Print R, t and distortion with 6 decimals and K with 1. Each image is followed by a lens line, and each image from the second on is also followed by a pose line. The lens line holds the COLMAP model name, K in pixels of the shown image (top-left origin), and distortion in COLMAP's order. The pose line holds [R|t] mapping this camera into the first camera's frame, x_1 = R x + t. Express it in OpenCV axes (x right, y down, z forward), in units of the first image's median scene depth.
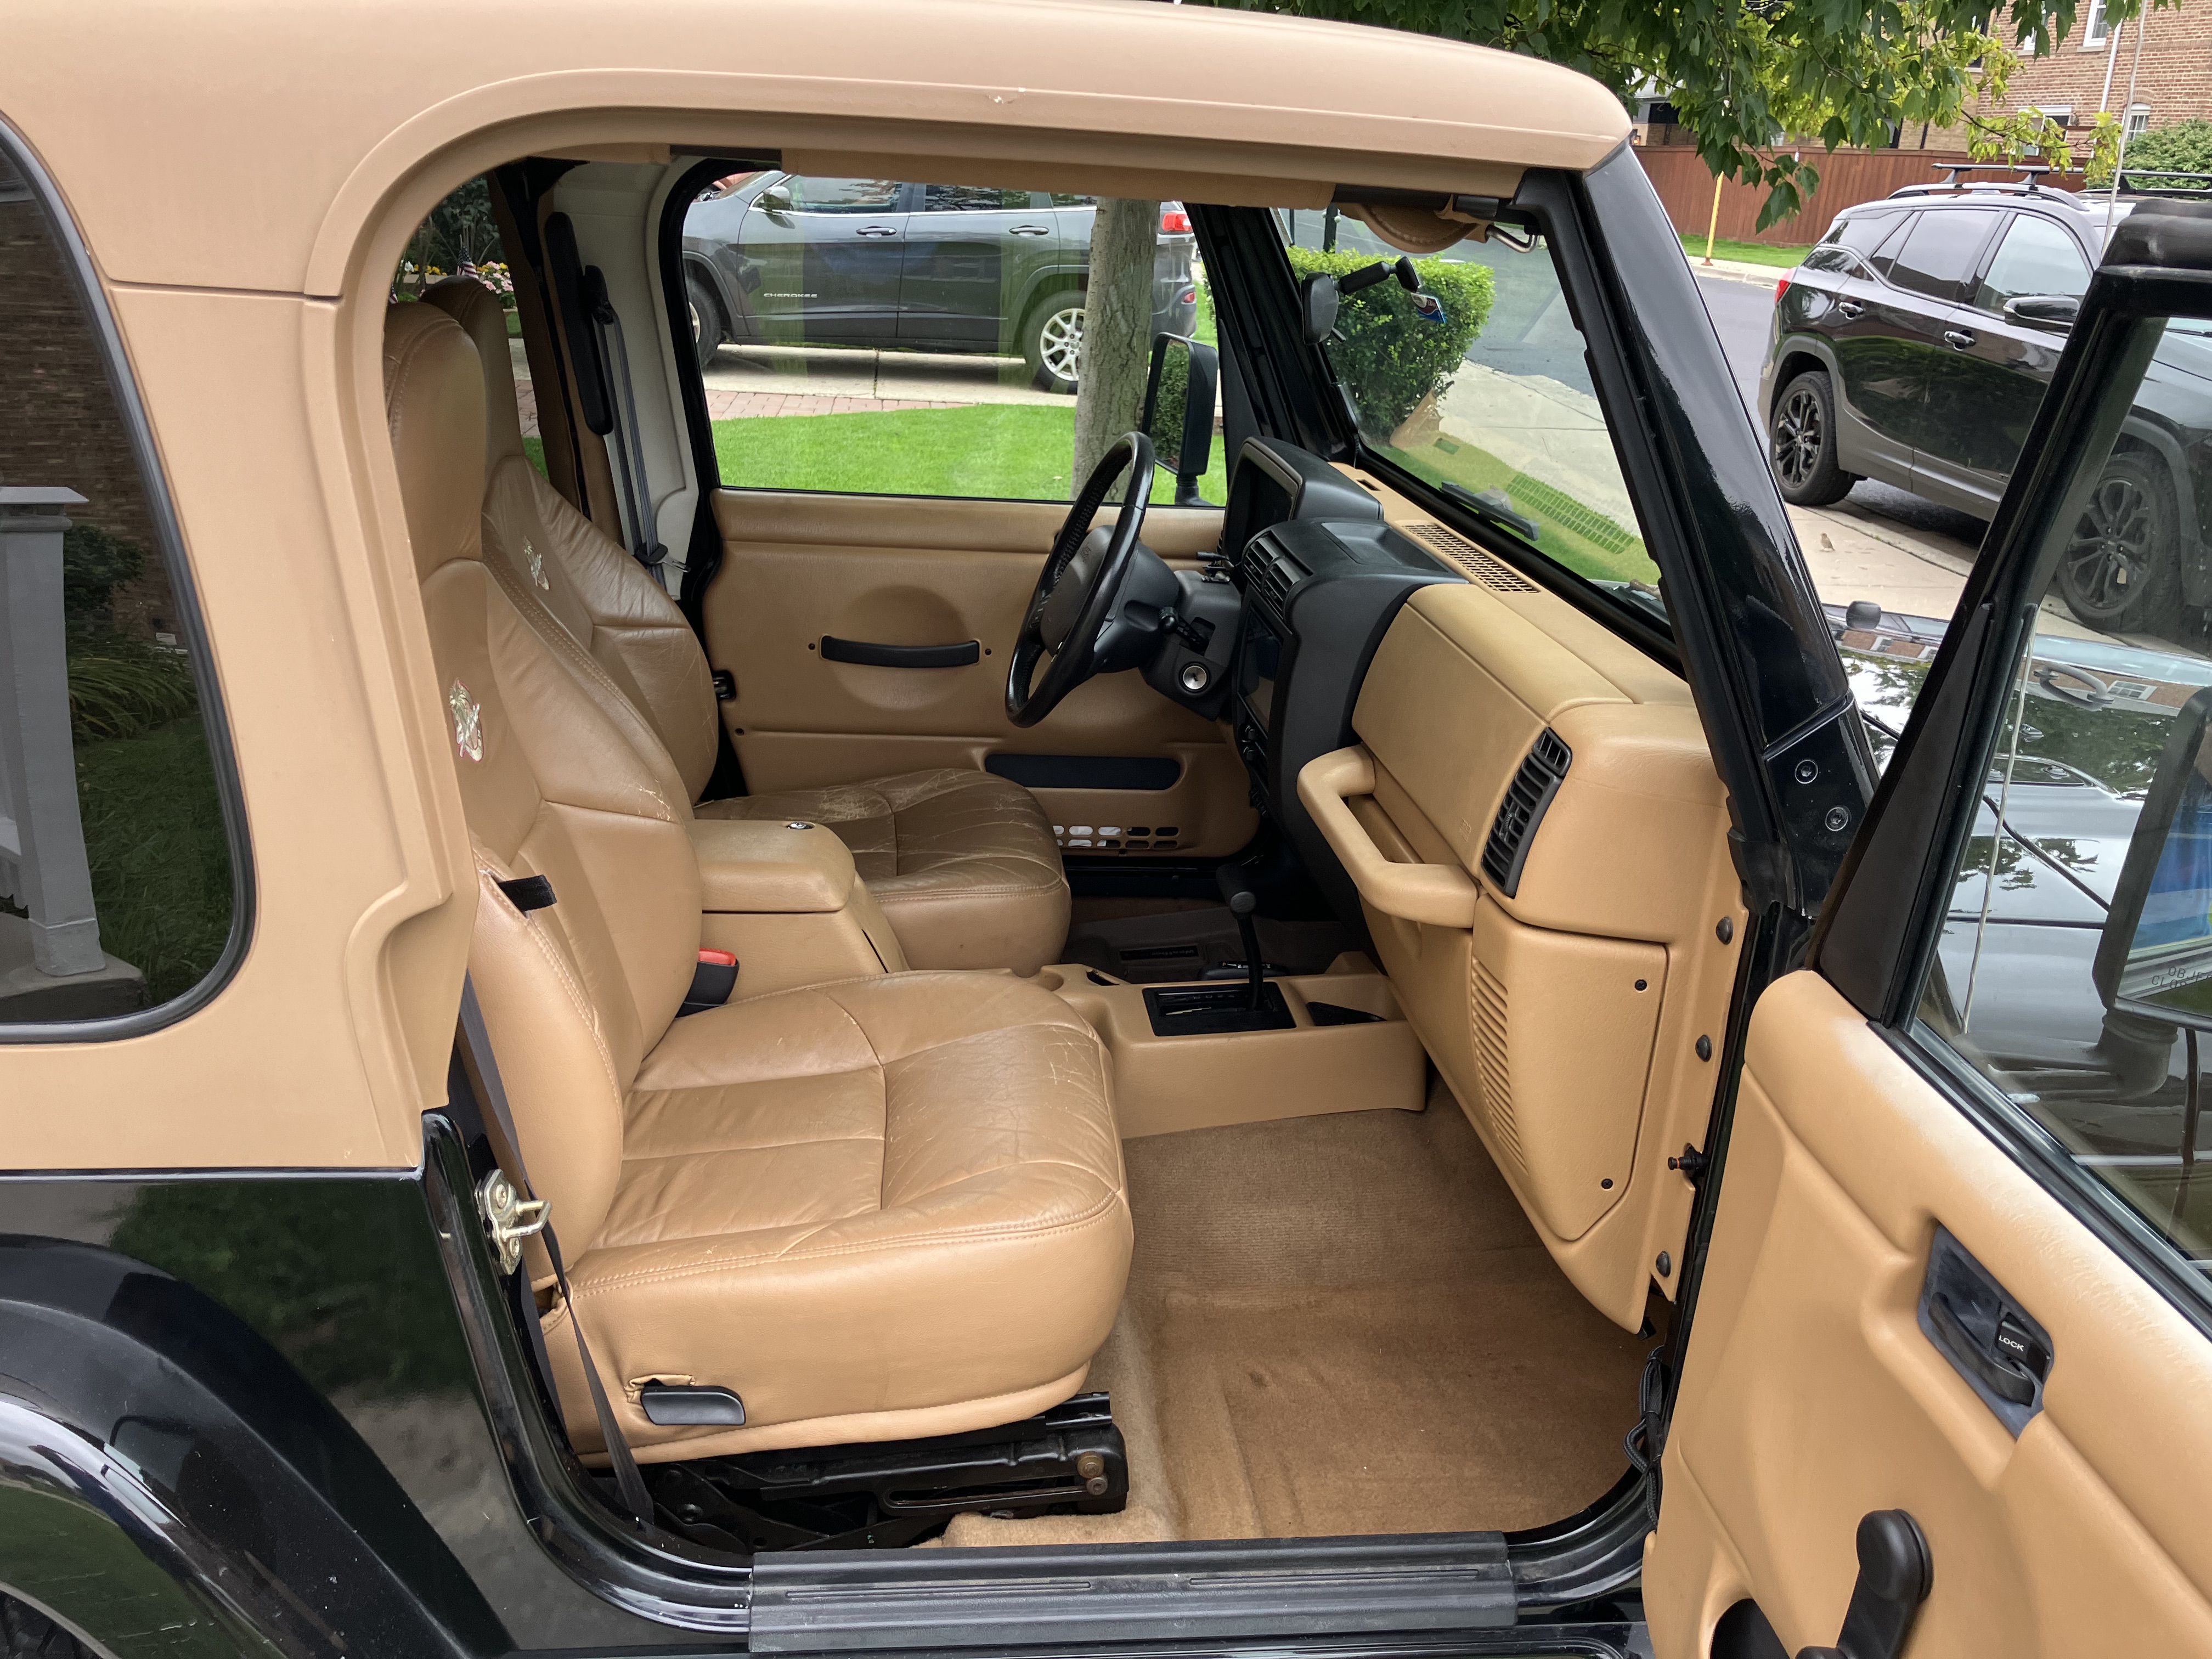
lens RADIAL K [[1825.3, 0, 1113.8], [0, 1825.3, 792.0], [0, 0, 1]] dist [0.097683, -0.133746]
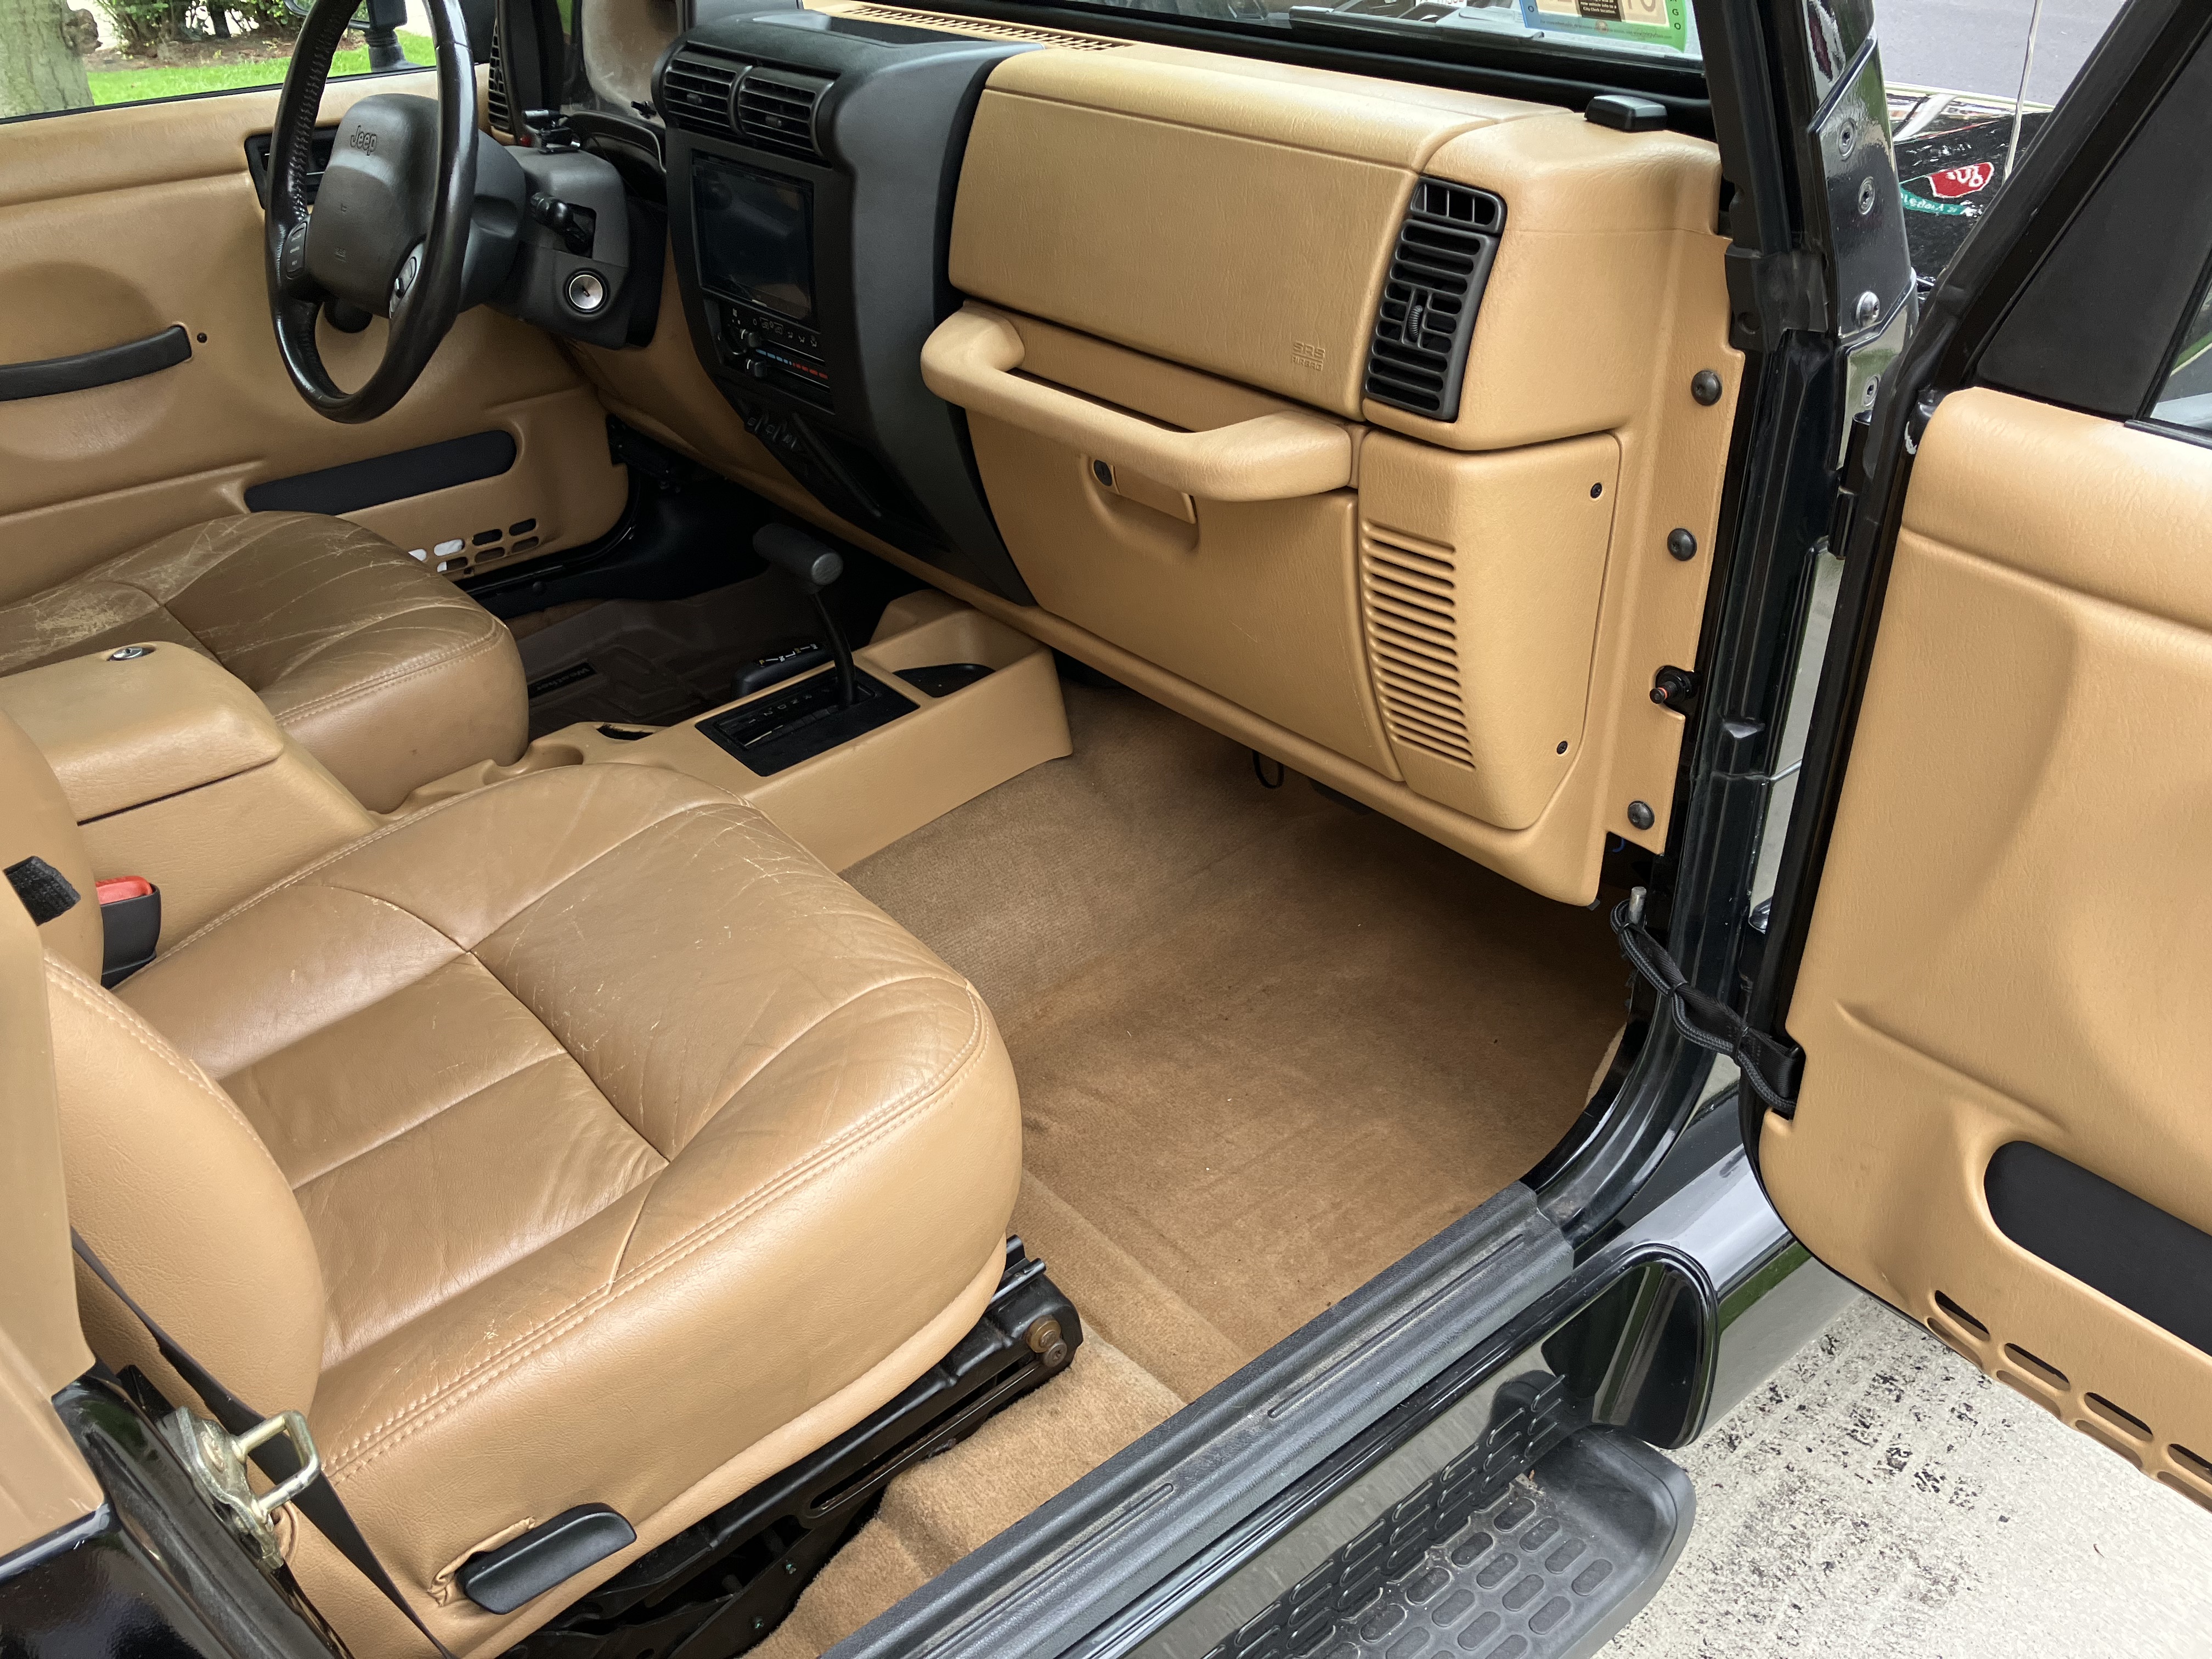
lens RADIAL K [[1830.3, 0, 1087.7], [0, 1830.3, 806.7], [0, 0, 1]] dist [0.022855, -0.013551]
pose [[0.837499, -0.340610, 0.427294, -0.192896], [0.244239, 0.932836, 0.264884, -0.020051], [-0.488818, -0.117479, 0.864440, 0.302895]]
